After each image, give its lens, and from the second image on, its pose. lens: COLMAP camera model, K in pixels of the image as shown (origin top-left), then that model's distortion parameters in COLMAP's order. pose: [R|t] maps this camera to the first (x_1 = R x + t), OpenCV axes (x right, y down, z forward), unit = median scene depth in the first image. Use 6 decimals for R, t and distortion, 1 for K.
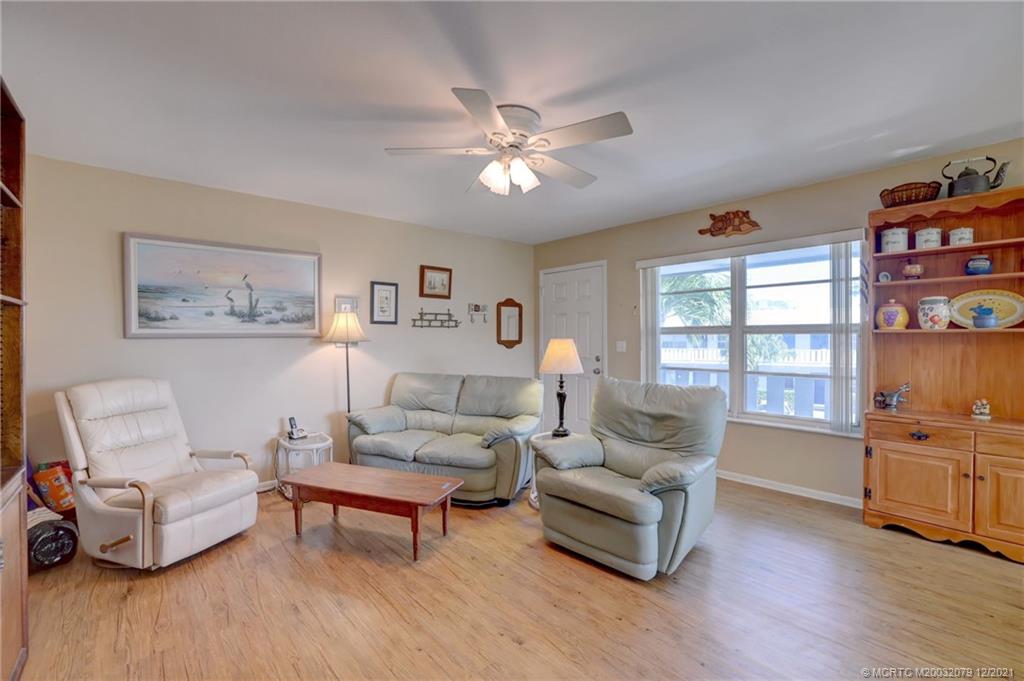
lens RADIAL K [[436.0, 0, 515.5], [0, 436.0, 340.6], [0, 0, 1]] dist [-0.053503, 0.019130]
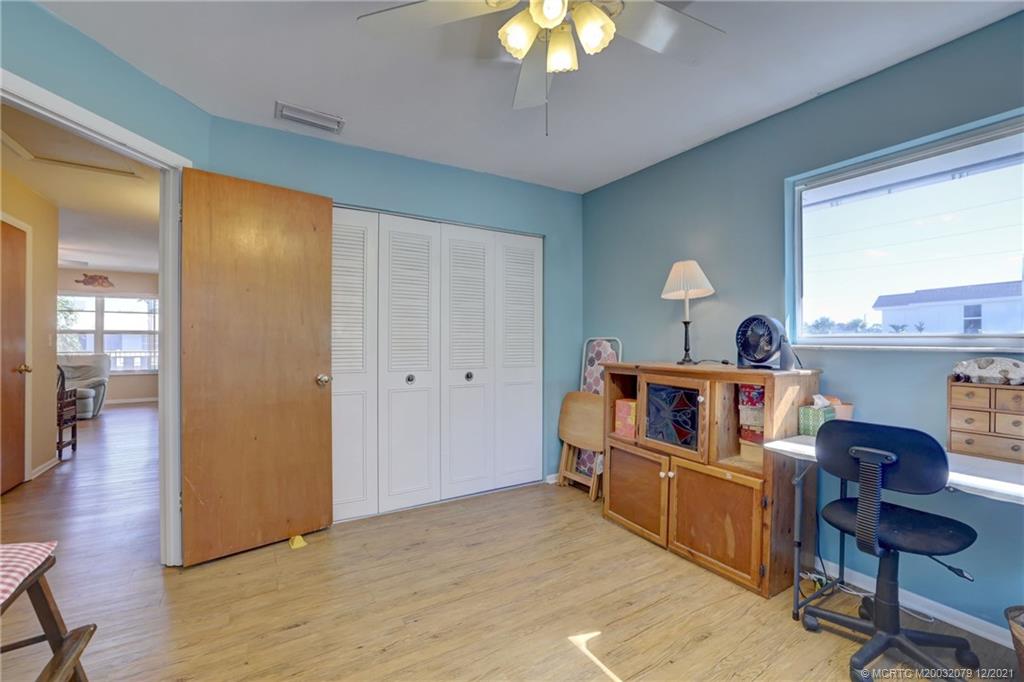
lens RADIAL K [[436.0, 0, 515.5], [0, 436.0, 341.1], [0, 0, 1]] dist [-0.053503, 0.019130]
pose [[0.169295, 0.003546, 0.985559, -1.476744], [0.006489, 0.999968, -0.004713, 0.054569], [-0.985544, 0.007193, 0.169267, -1.704940]]
